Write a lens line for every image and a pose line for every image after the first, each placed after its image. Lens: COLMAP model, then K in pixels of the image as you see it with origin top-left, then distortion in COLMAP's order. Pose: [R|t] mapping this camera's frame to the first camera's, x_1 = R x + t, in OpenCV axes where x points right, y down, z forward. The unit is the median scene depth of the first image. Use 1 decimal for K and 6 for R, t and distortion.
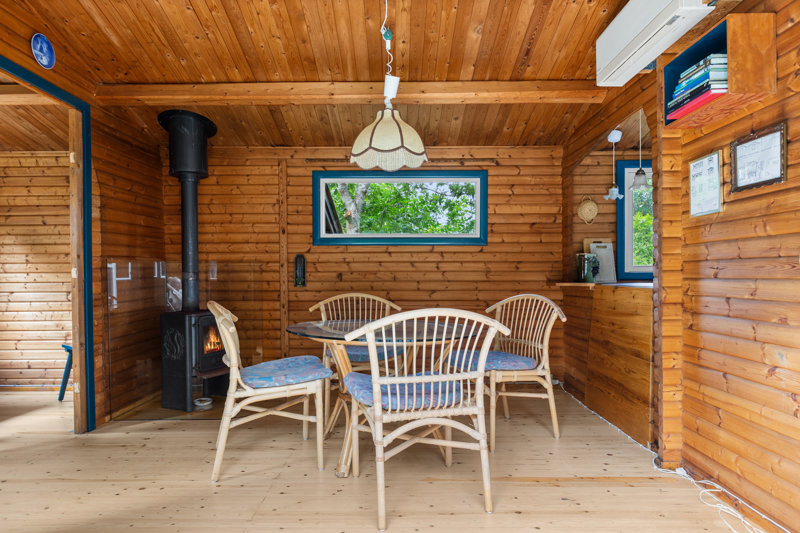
lens RADIAL K [[477.3, 0, 402.6], [0, 477.3, 295.5], [0, 0, 1]] dist [-0.006786, 0.000317]
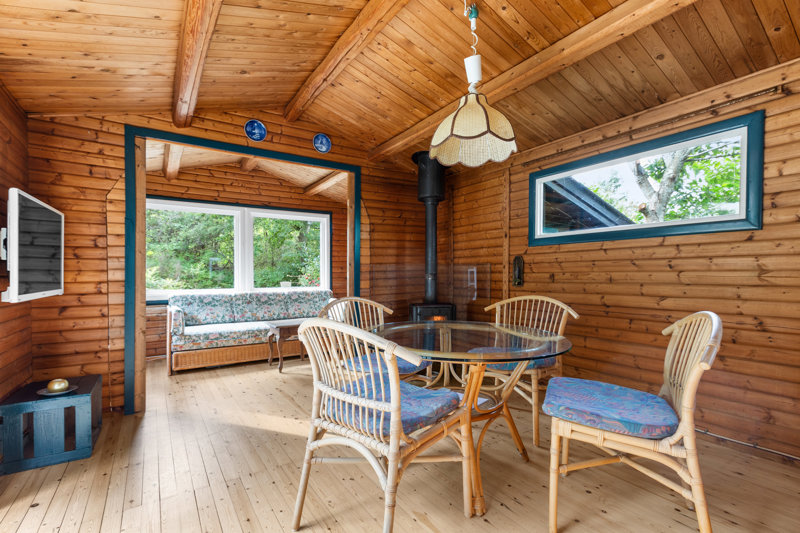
lens RADIAL K [[374.5, 0, 400.4], [0, 374.5, 284.8], [0, 0, 1]] dist [-0.000642, 0.000176]
pose [[0.544600, 0.022512, -0.838394, 0.338350], [-0.033189, 0.999435, 0.005278, -0.018570], [0.838039, 0.024951, 0.545040, 0.337161]]
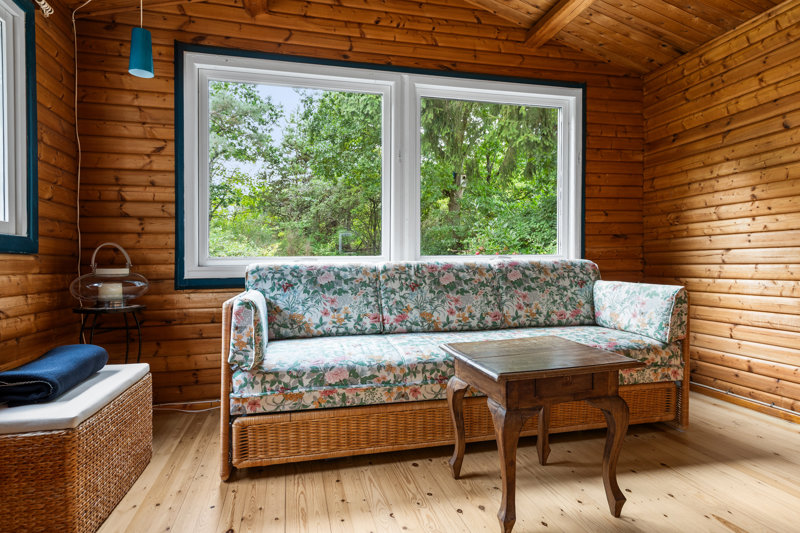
lens RADIAL K [[451.7, 0, 400.0], [0, 451.7, 266.5], [0, 0, 1]] dist [0.003466, 0.001859]
pose [[0.231118, 0.013457, -0.972833, -0.324335], [-0.035086, 0.999369, 0.005488, 0.029737], [0.972293, 0.032864, 0.231445, 0.422594]]
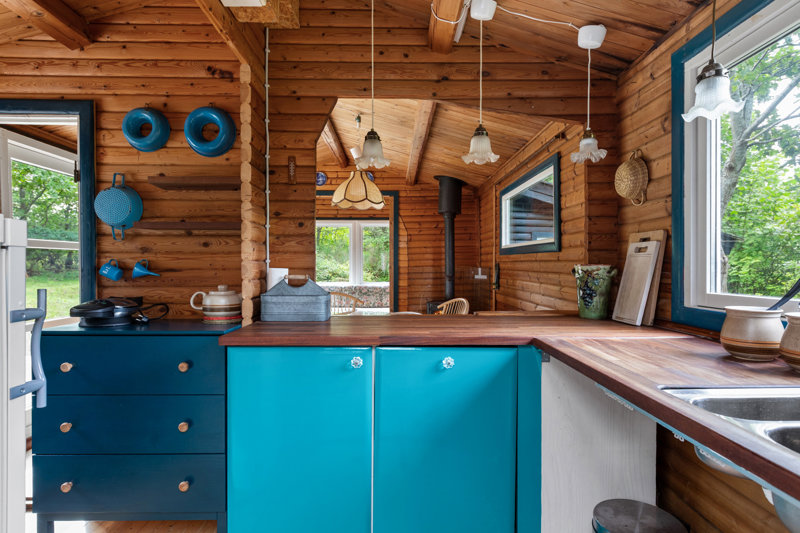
lens RADIAL K [[426.9, 0, 401.1], [0, 426.9, 282.6], [0, 0, 1]] dist [0.001346, 0.000075]
pose [[0.007428, 0.050113, -0.998716, 0.861211], [-0.042281, 0.997866, 0.049756, -0.080714], [0.999078, 0.041857, 0.009531, 0.756227]]
